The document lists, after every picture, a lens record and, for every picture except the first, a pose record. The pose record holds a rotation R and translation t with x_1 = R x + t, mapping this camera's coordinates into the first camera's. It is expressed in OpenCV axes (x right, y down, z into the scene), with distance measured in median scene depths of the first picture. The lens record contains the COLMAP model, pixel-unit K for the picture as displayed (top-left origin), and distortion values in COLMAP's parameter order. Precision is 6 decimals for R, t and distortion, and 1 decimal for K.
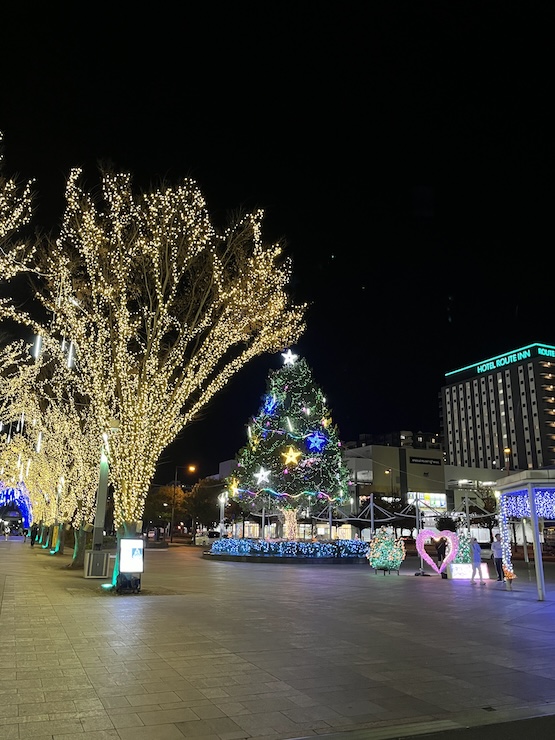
lens RADIAL K [[558.7, 0, 276.3], [0, 558.7, 372.8], [0, 0, 1]] dist [0.052252, -0.073944]
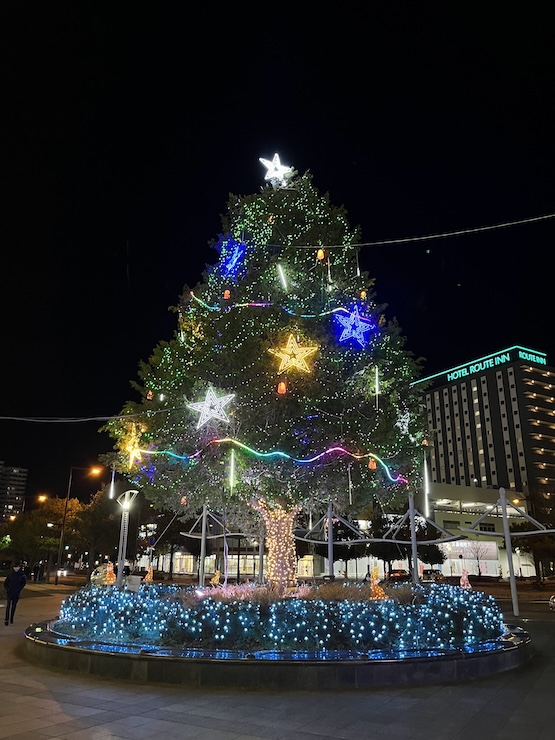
lens RADIAL K [[558.7, 0, 276.3], [0, 558.7, 372.8], [0, 0, 1]] dist [0.052252, -0.073944]
pose [[0.993965, 0.028124, 0.106031, -0.049021], [-0.022414, 0.998253, -0.054663, 0.399041], [-0.107383, 0.051957, 0.992859, 1.415072]]
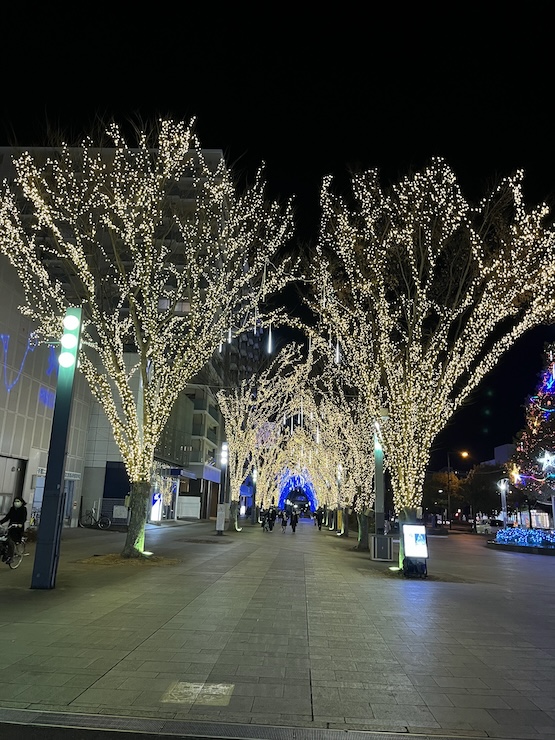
lens RADIAL K [[558.7, 0, 276.3], [0, 558.7, 372.8], [0, 0, 1]] dist [0.052252, -0.073944]
pose [[0.892673, -0.090201, -0.441586, -0.004325], [0.100415, 0.994946, -0.000243, -0.001826], [0.439376, -0.044125, 0.897219, -0.007057]]
